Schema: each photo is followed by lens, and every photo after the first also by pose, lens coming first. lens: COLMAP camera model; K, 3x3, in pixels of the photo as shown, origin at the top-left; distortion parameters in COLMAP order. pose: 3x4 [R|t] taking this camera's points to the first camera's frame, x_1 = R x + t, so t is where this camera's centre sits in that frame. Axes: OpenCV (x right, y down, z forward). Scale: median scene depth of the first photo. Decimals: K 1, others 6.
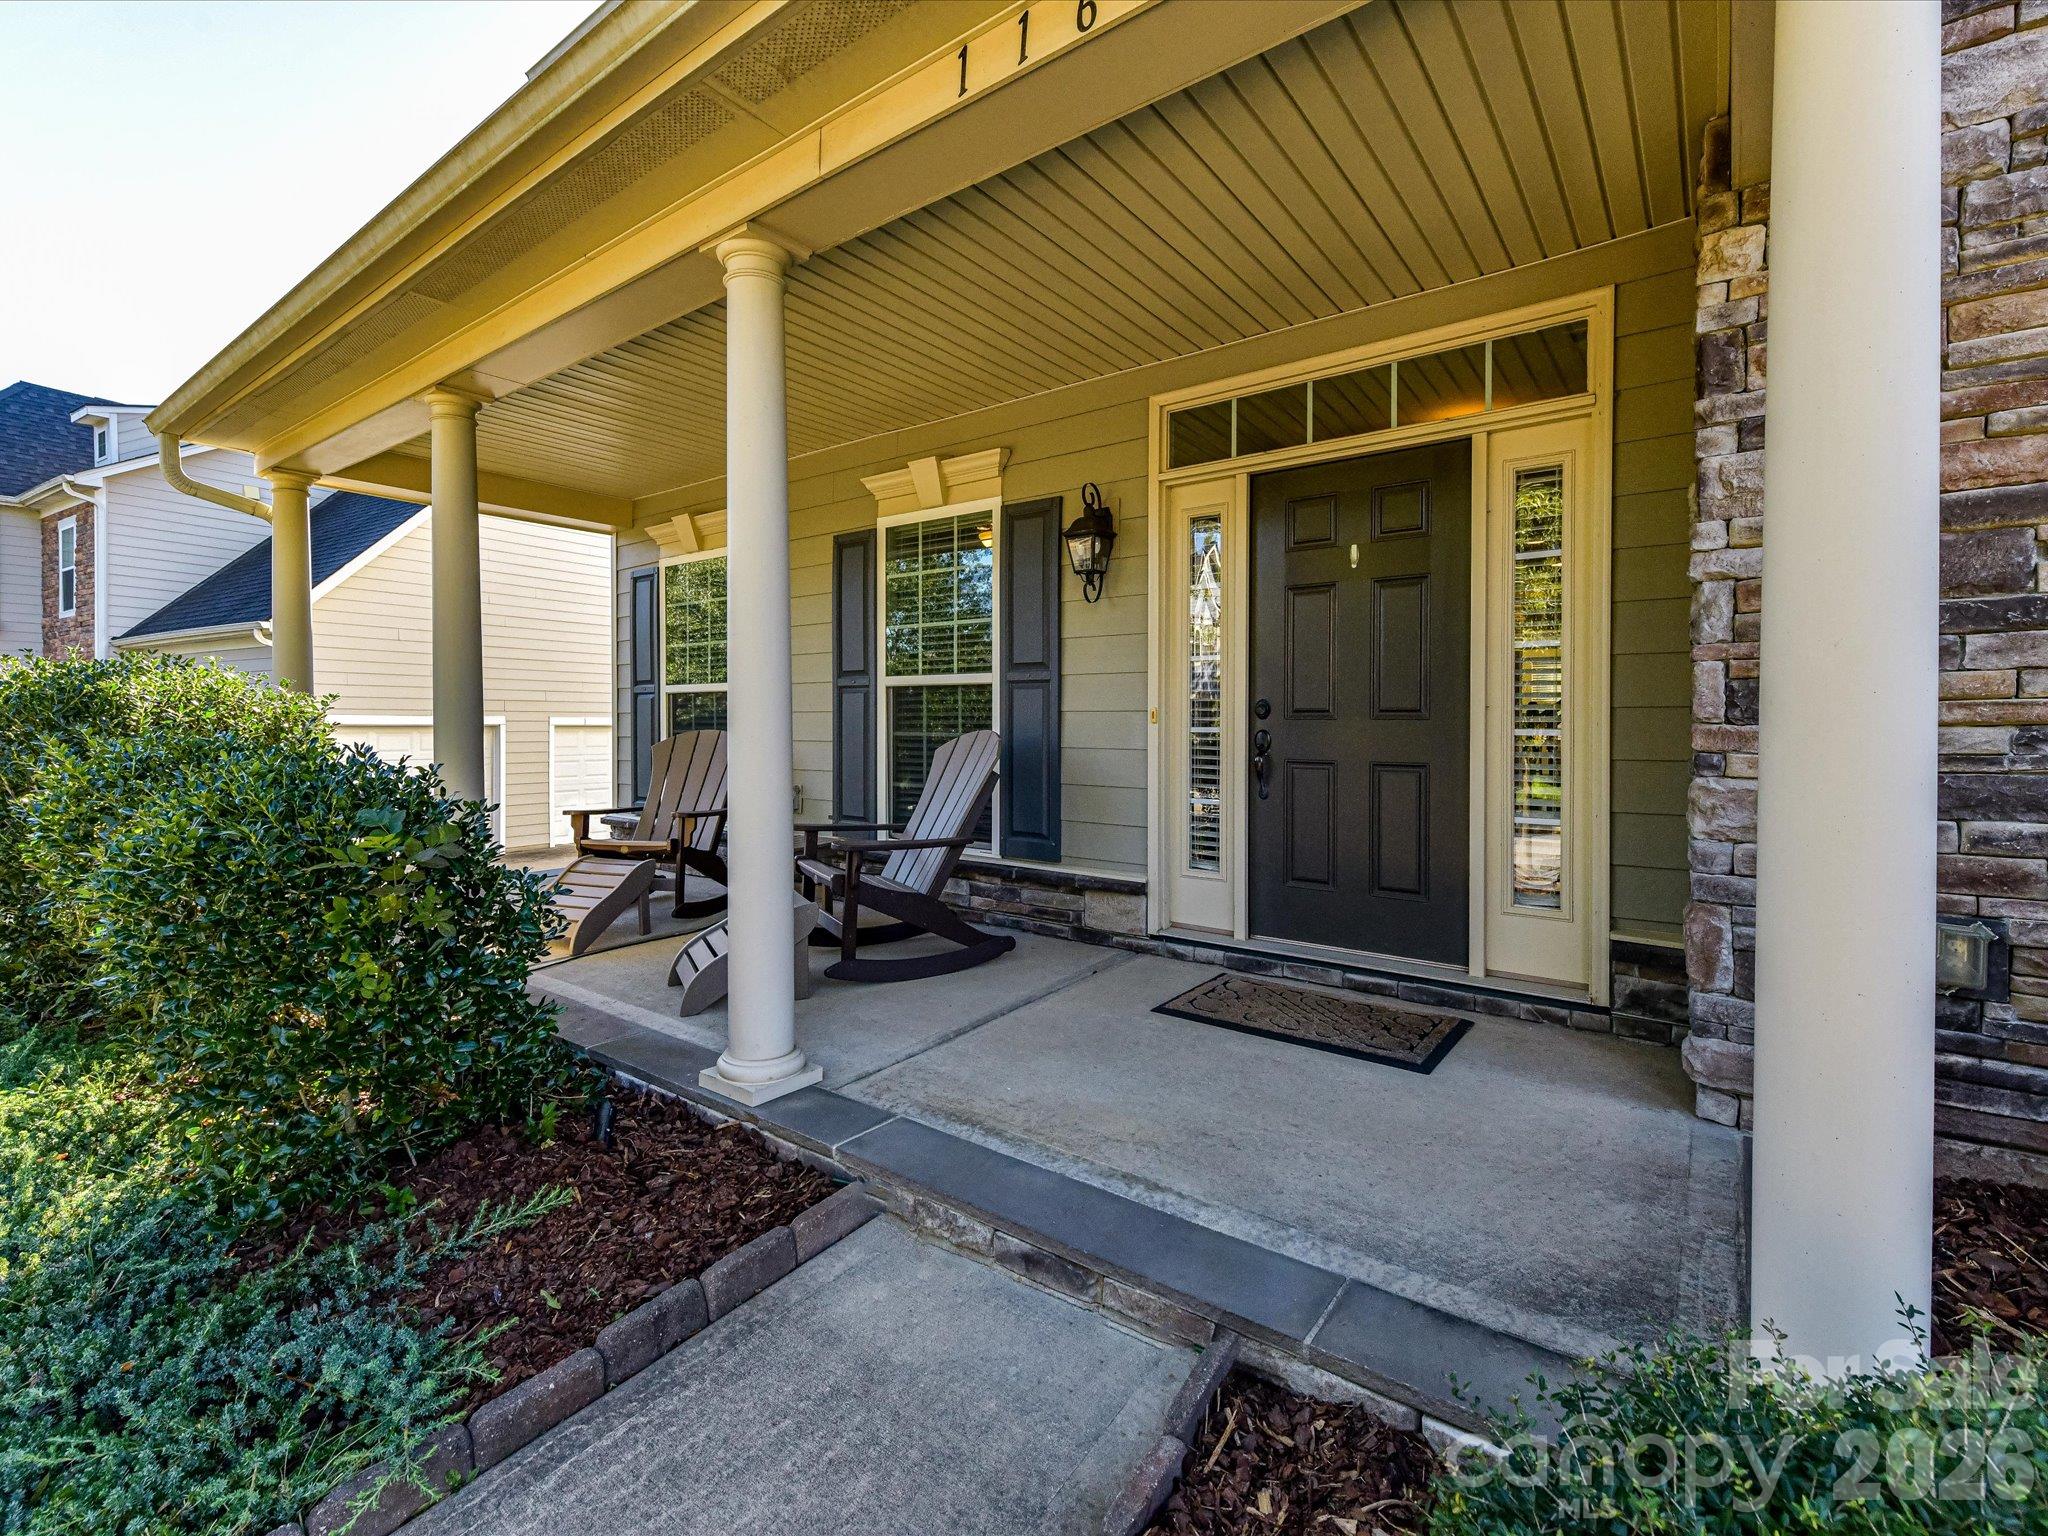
lens RADIAL K [[910.5, 0, 1015.1], [0, 910.5, 744.0], [0, 0, 1]] dist [0.001005, -0.003770]
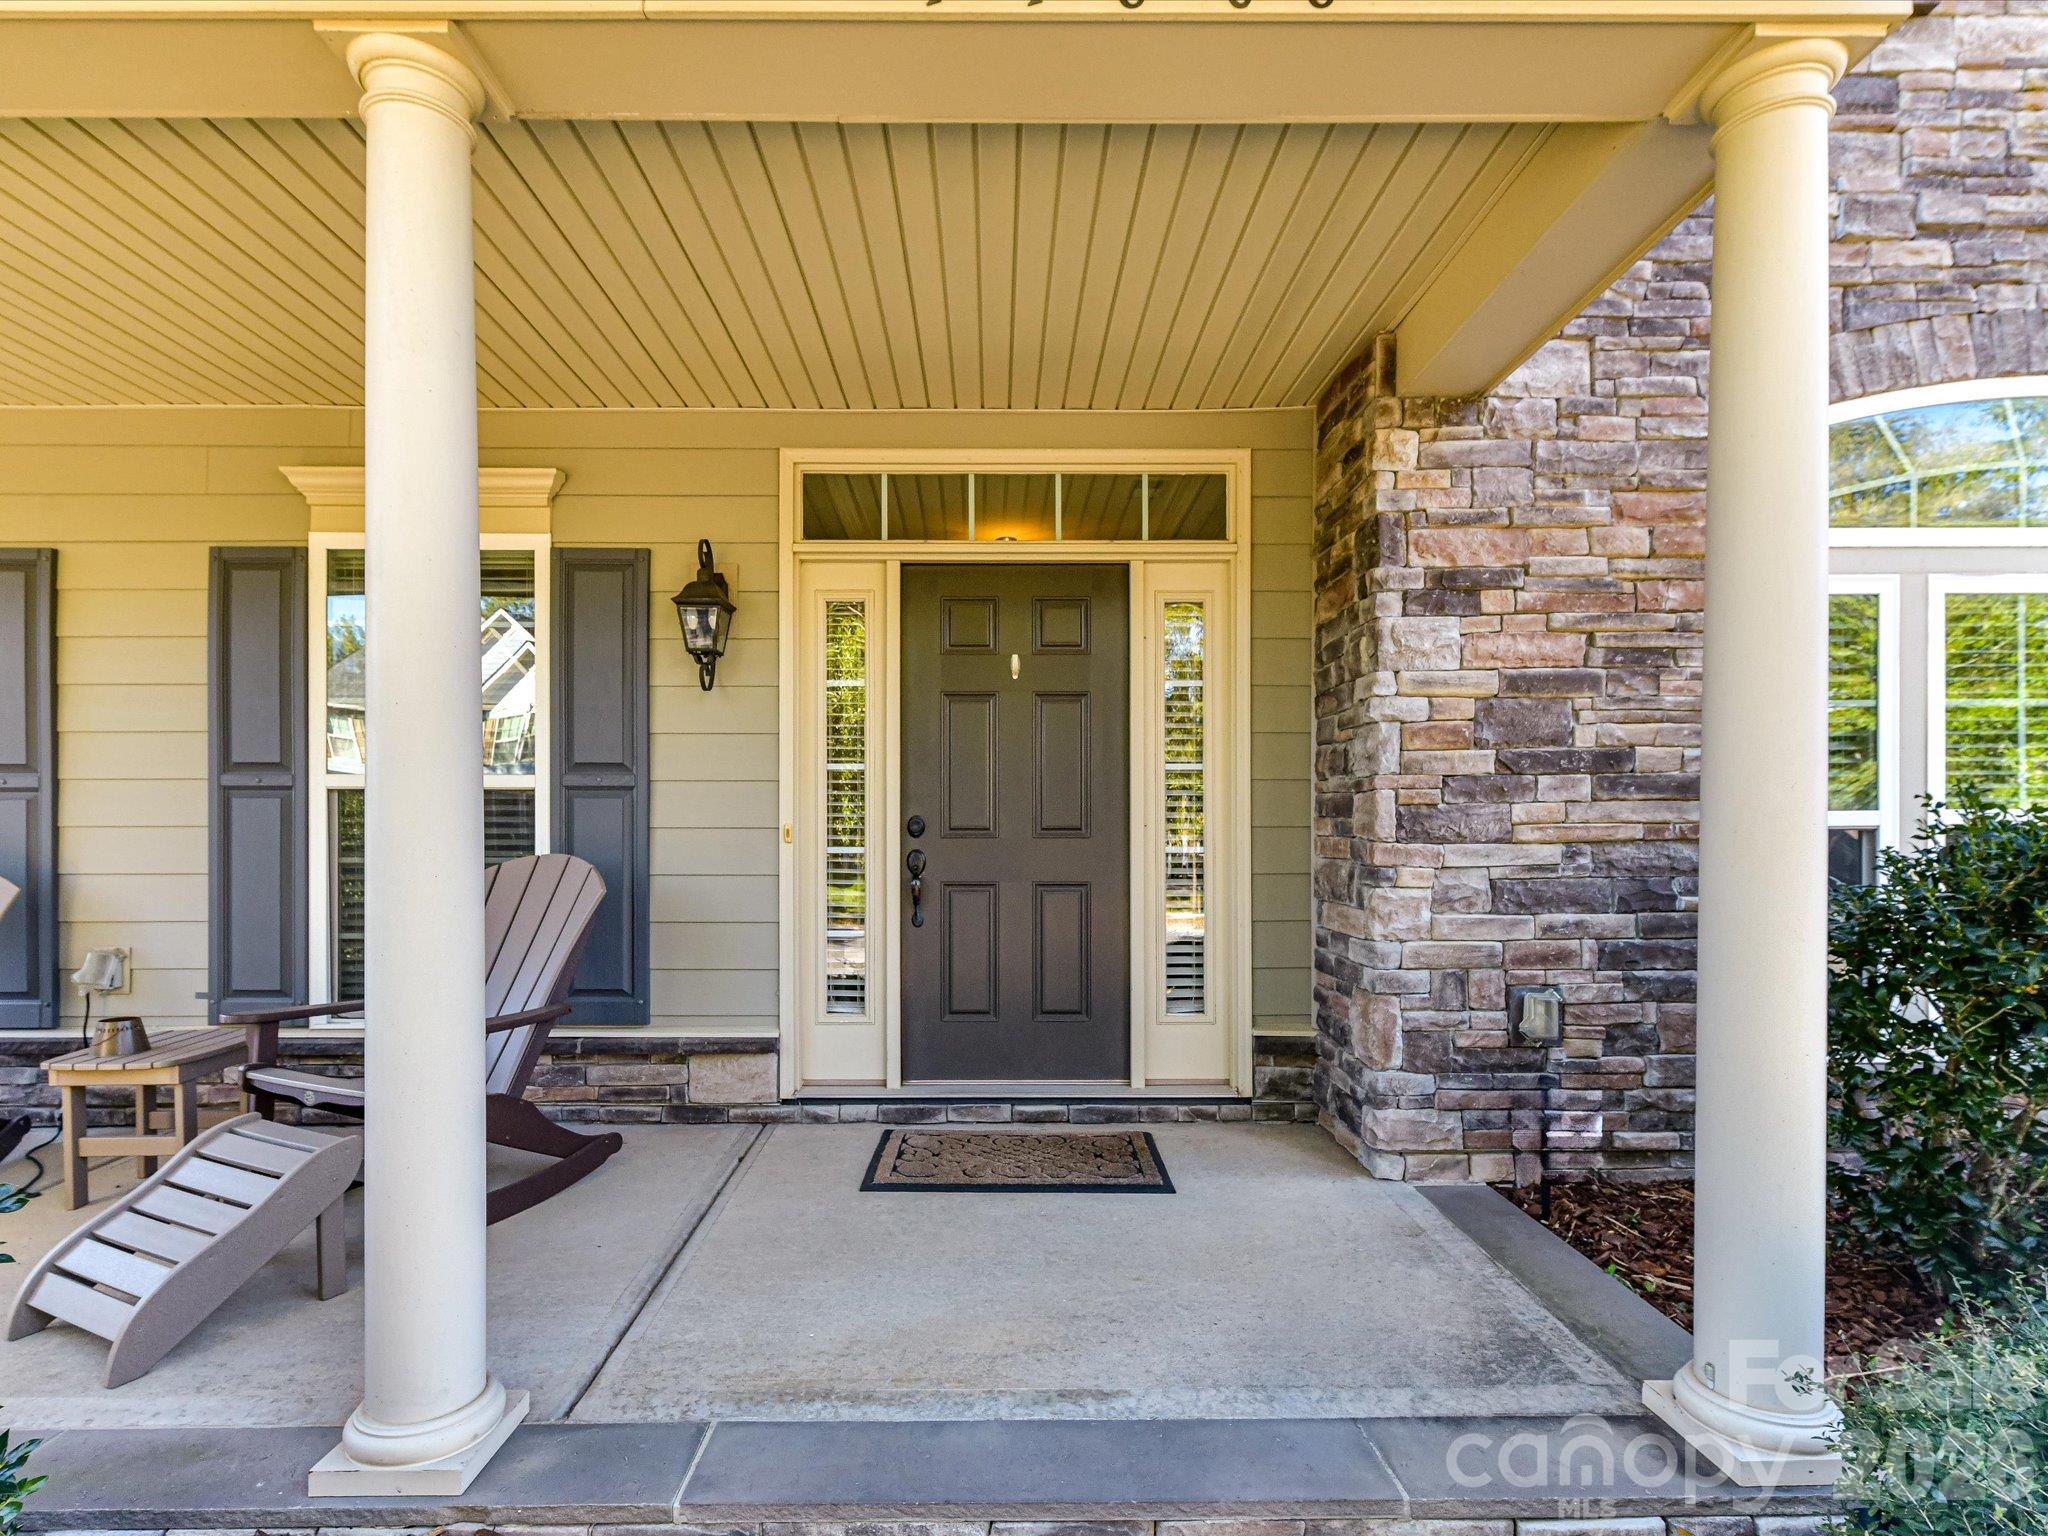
lens RADIAL K [[1003.9, 0, 993.3], [0, 1003.9, 847.5], [0, 0, 1]] dist [0.001836, -0.006710]
pose [[0.793392, -0.010458, 0.608622, -0.337338], [0.017313, 0.999836, -0.005389, -0.013838], [-0.608465, 0.014813, 0.793442, 0.214719]]
